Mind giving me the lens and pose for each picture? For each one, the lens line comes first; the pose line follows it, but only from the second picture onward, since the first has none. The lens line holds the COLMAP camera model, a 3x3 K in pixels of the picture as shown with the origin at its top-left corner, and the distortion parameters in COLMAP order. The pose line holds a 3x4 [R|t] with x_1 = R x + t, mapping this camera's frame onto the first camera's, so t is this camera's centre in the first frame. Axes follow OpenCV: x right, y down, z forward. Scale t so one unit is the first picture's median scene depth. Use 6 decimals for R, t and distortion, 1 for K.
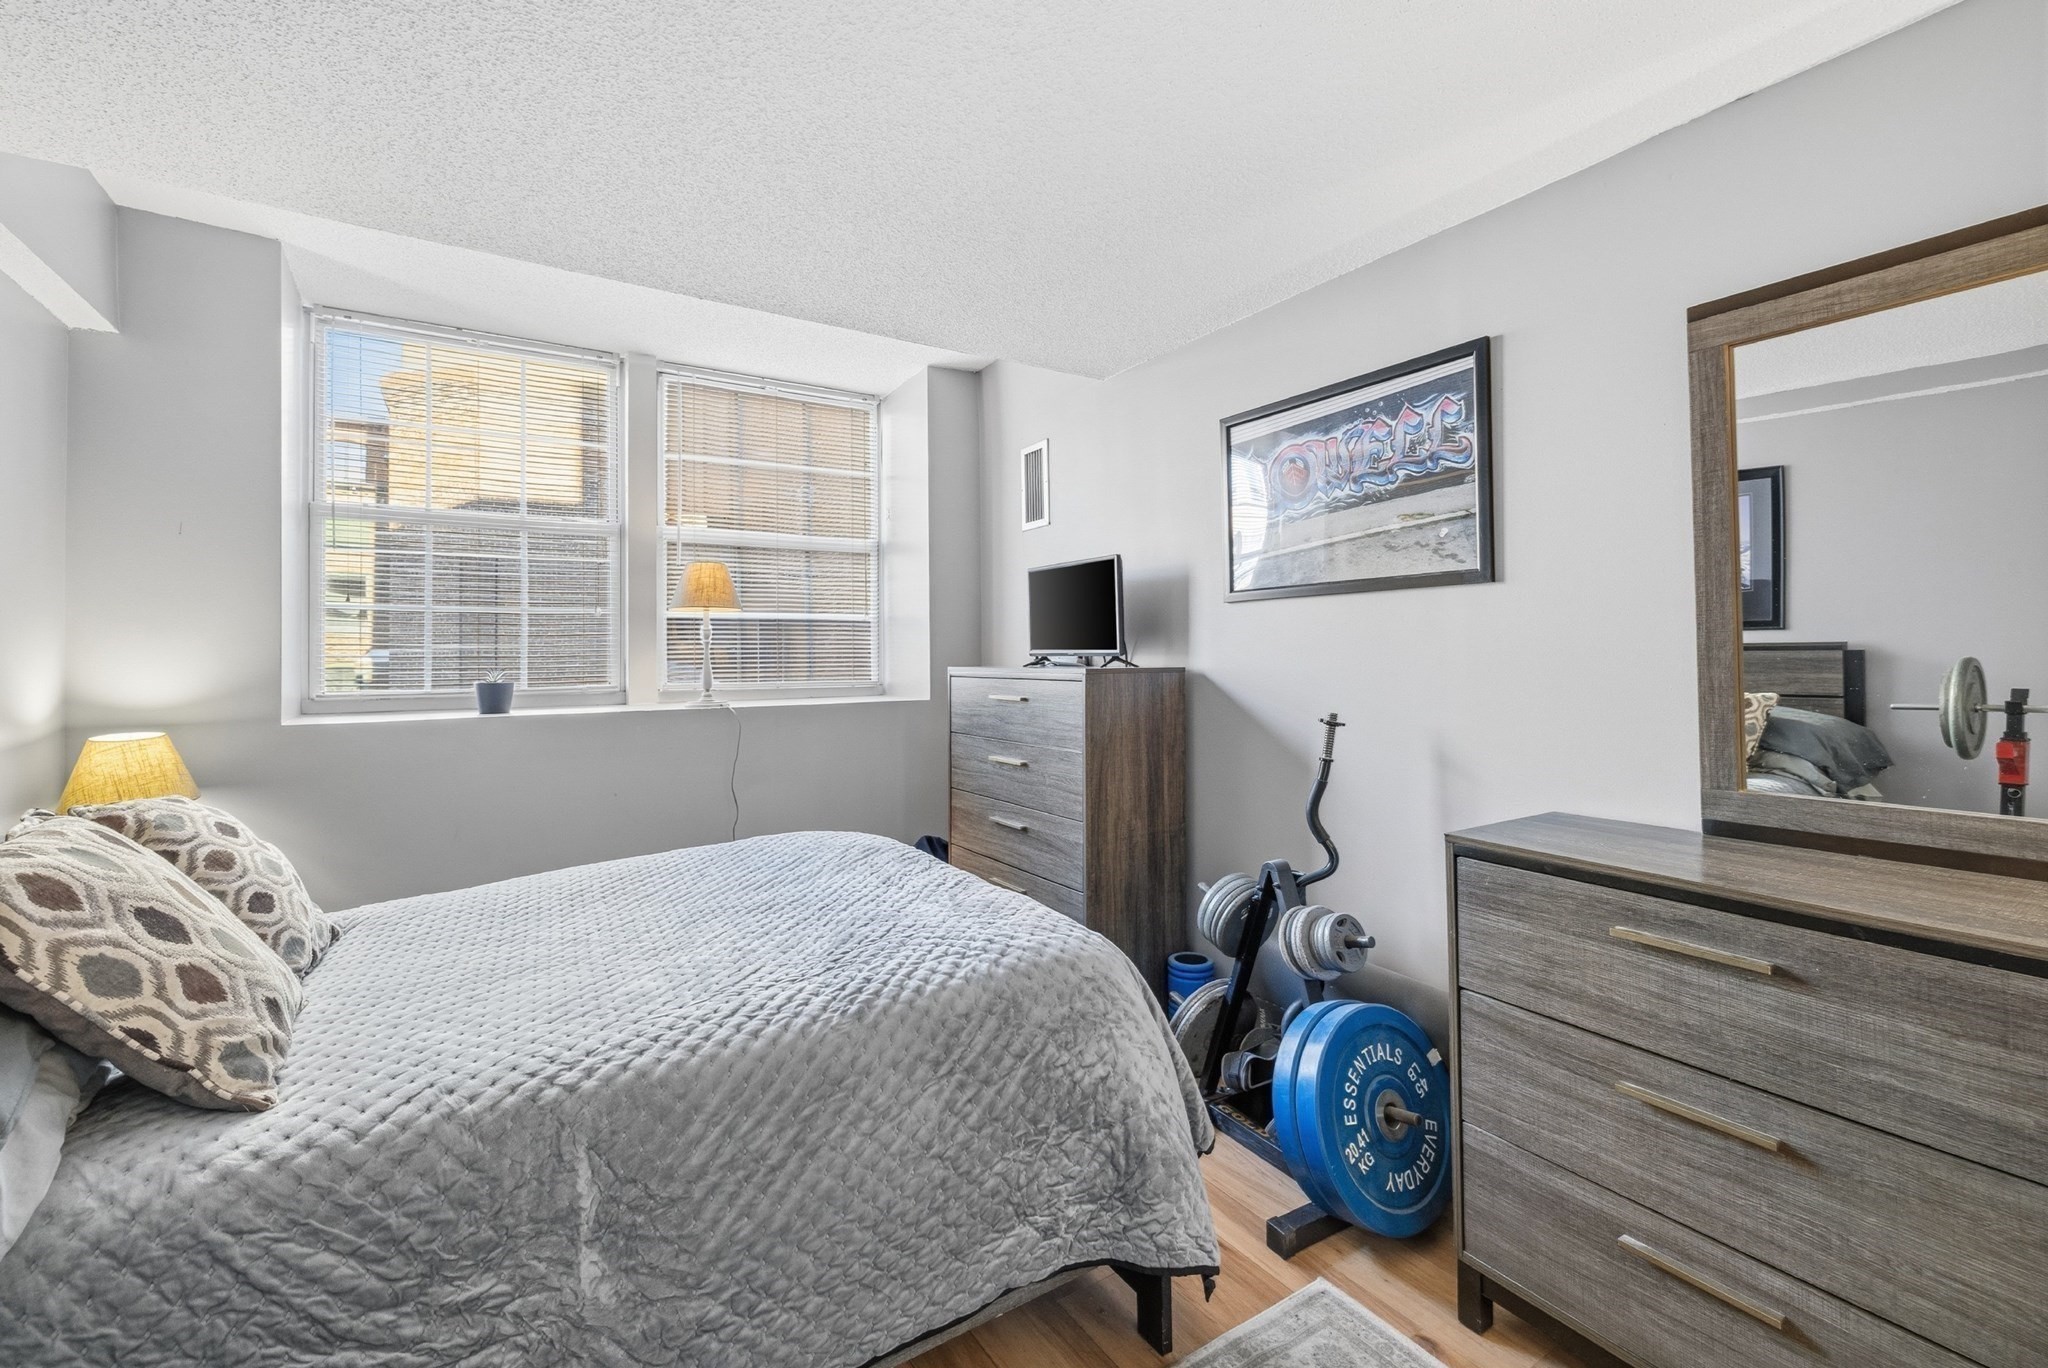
lens RADIAL K [[864.2, 0, 1028.2], [0, 864.2, 673.4], [0, 0, 1]] dist [-0.000793, 0.000047]
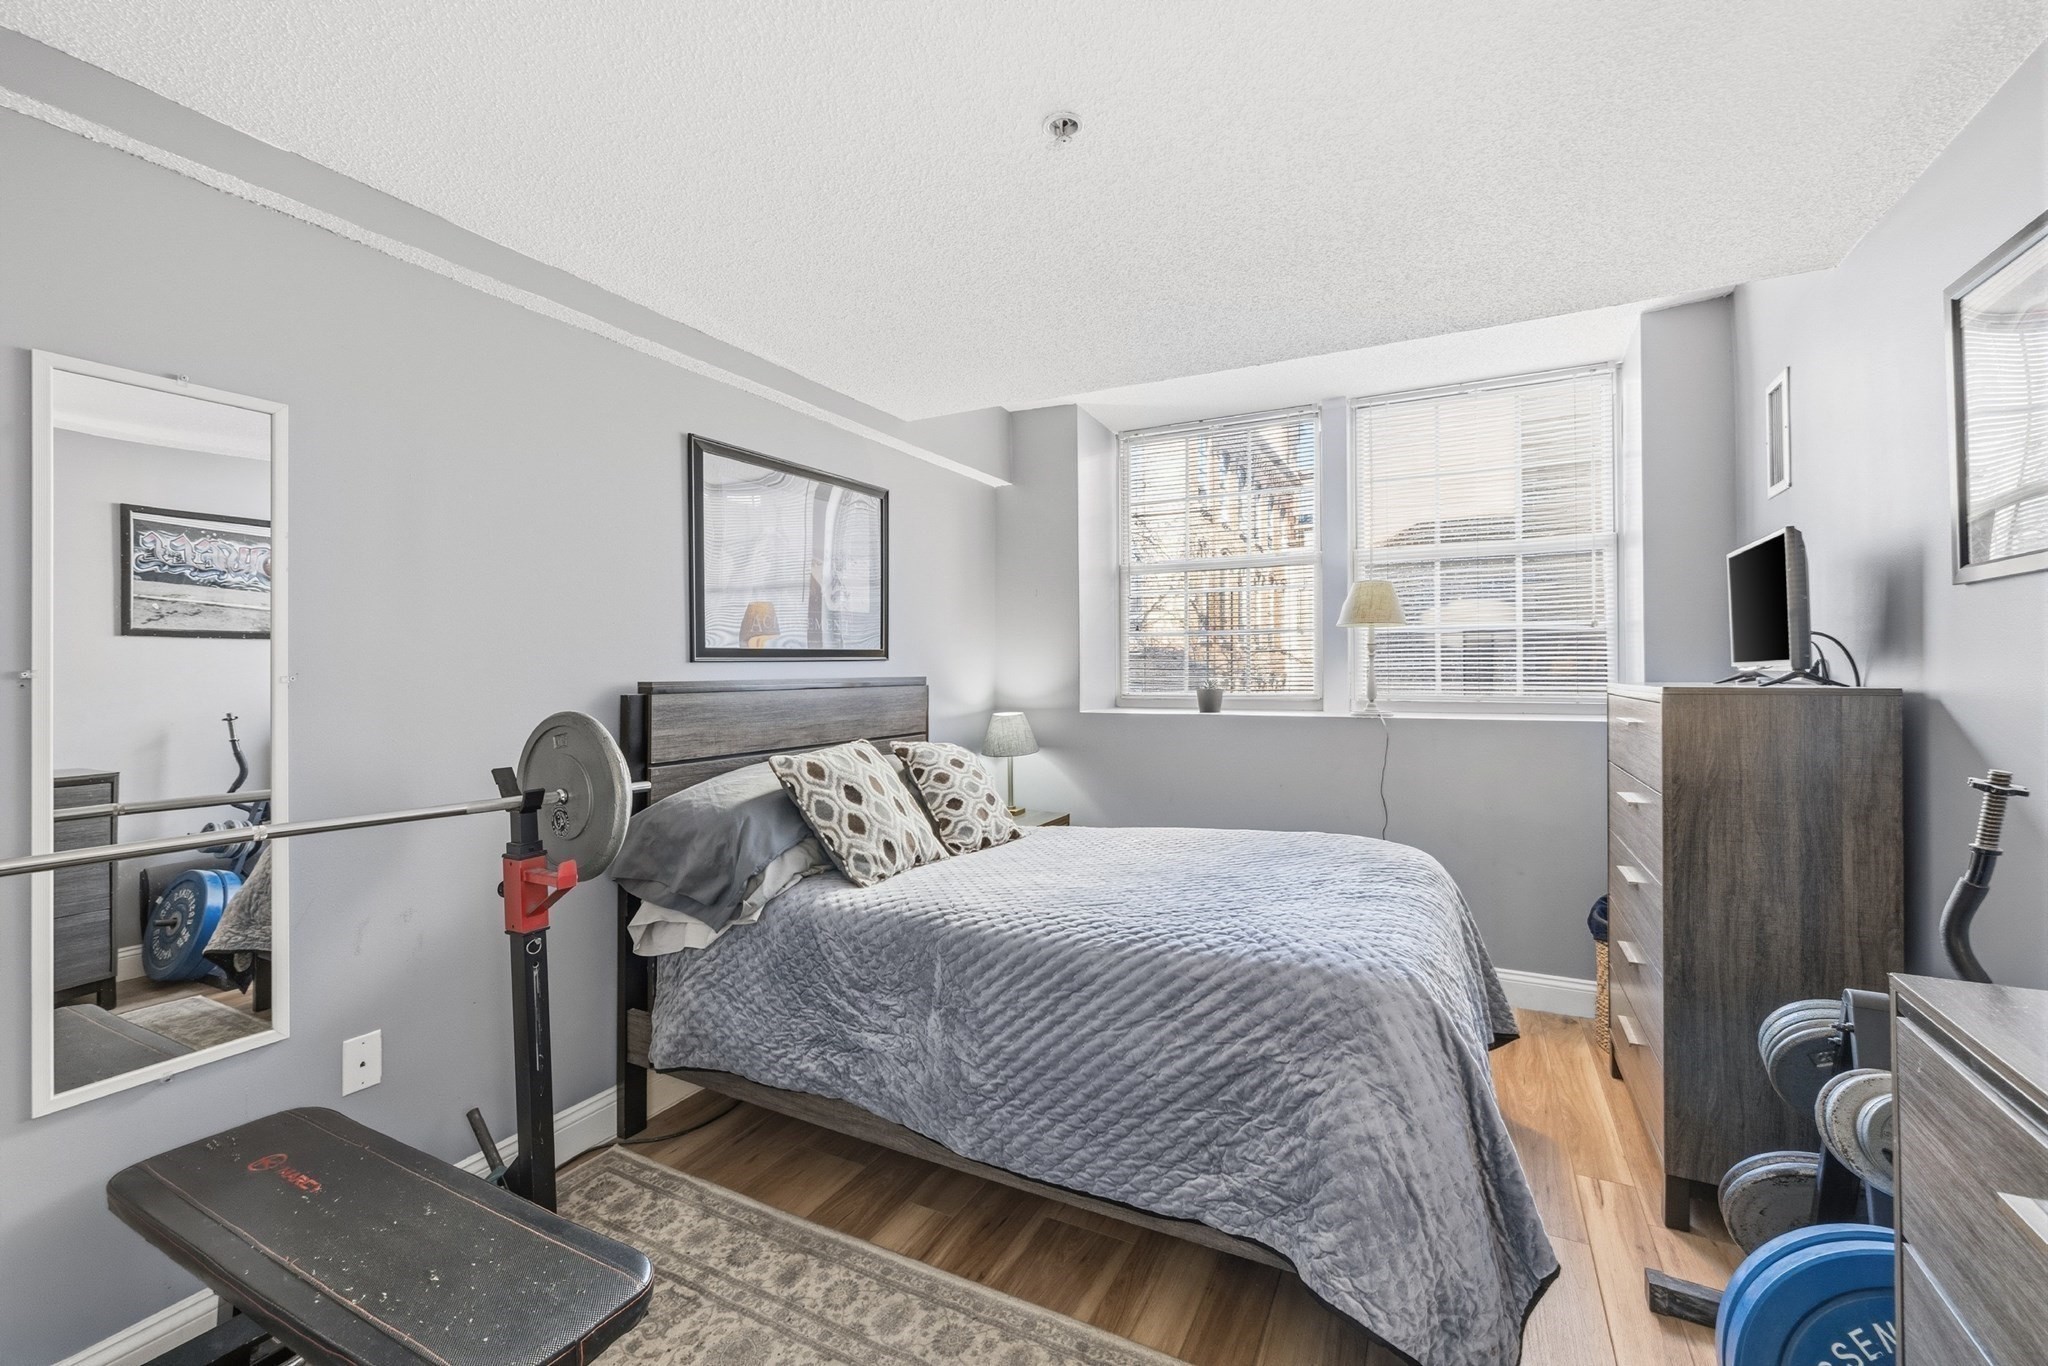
lens RADIAL K [[866.5, 0, 1016.8], [0, 866.5, 697.9], [0, 0, 1]] dist [0.000551, 0.000085]
pose [[0.498619, 0.031870, -0.866235, 0.774062], [-0.017008, 0.999491, 0.026982, -0.012268], [0.866654, 0.001279, 0.498908, 0.193872]]
